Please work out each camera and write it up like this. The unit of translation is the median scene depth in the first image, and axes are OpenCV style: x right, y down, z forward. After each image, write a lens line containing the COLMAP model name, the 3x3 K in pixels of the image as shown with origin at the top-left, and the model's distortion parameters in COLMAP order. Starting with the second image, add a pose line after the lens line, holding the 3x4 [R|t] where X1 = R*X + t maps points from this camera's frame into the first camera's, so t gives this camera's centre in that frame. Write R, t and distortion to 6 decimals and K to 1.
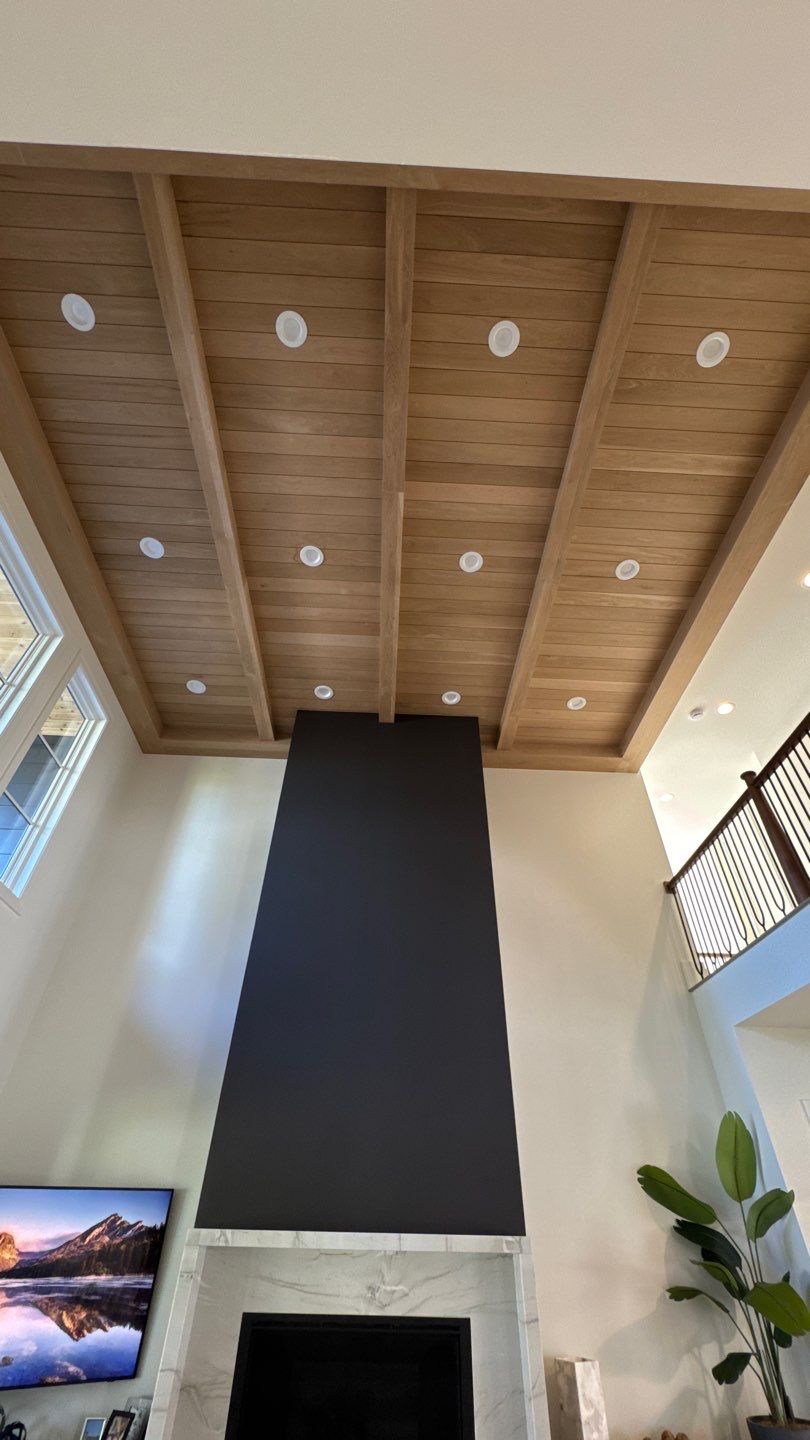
lens RADIAL K [[562.1, 0, 404.9], [0, 562.1, 725.7], [0, 0, 1]] dist [-0.007322, 0.001105]
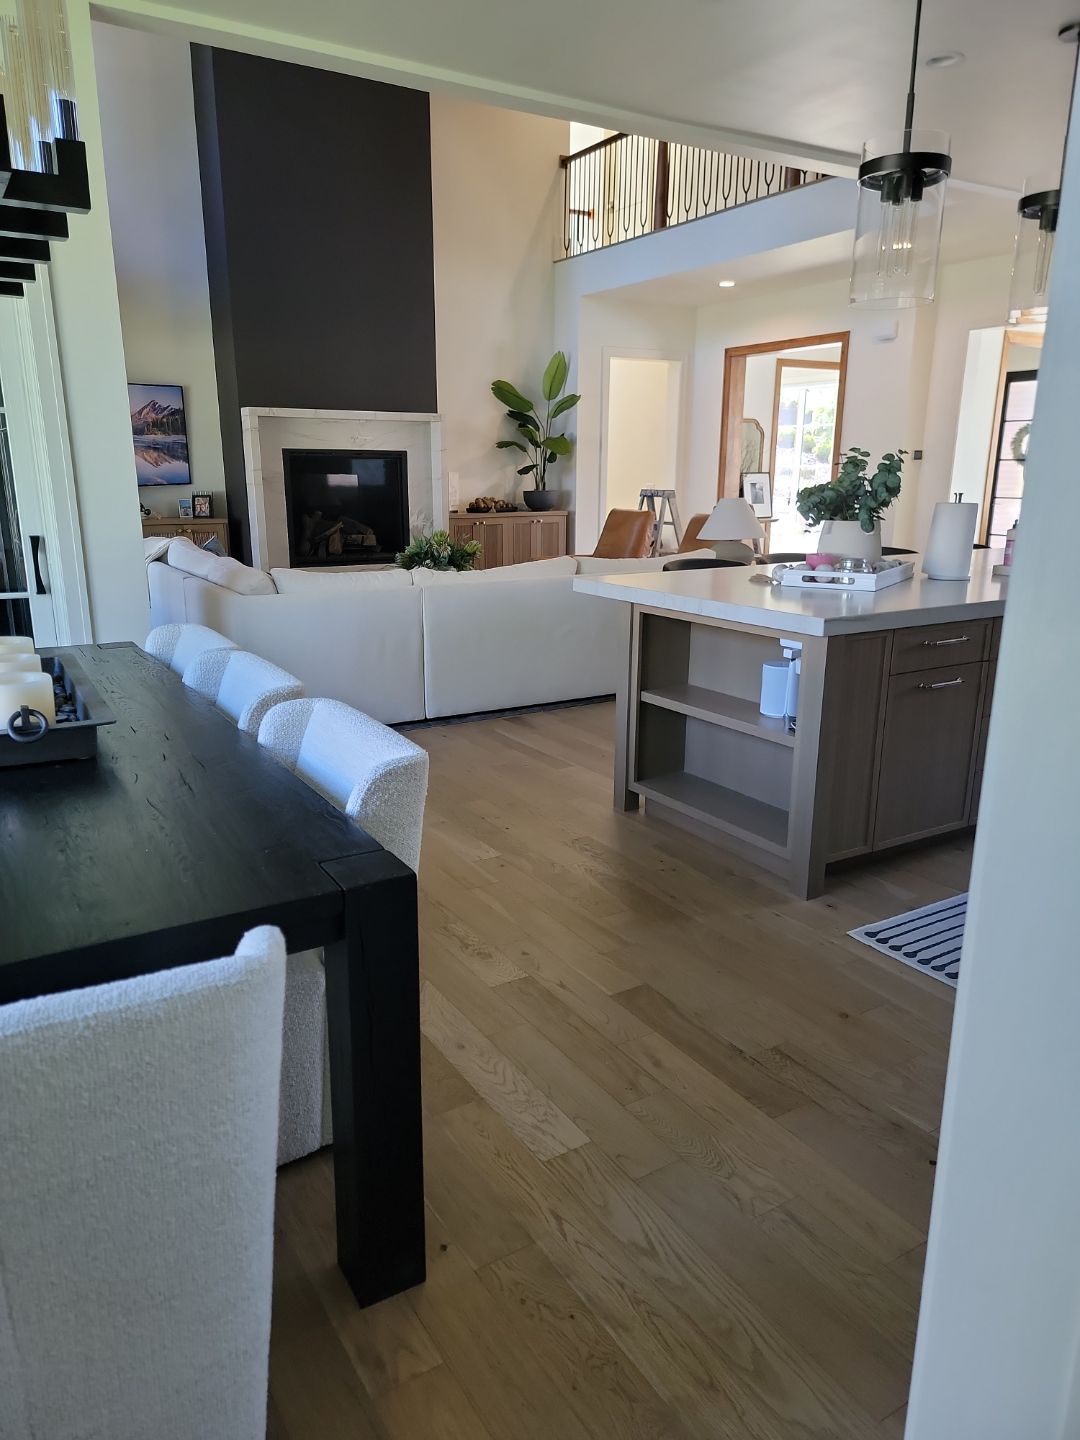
lens RADIAL K [[1000.8, 0, 532.5], [0, 1000.8, 724.7], [0, 0, 1]] dist [0.062348, -0.029606]
pose [[0.871296, -0.142391, 0.469648, -0.766084], [-0.314929, 0.571722, 0.757598, -0.652390], [-0.376383, -0.807997, 0.453296, -0.861633]]
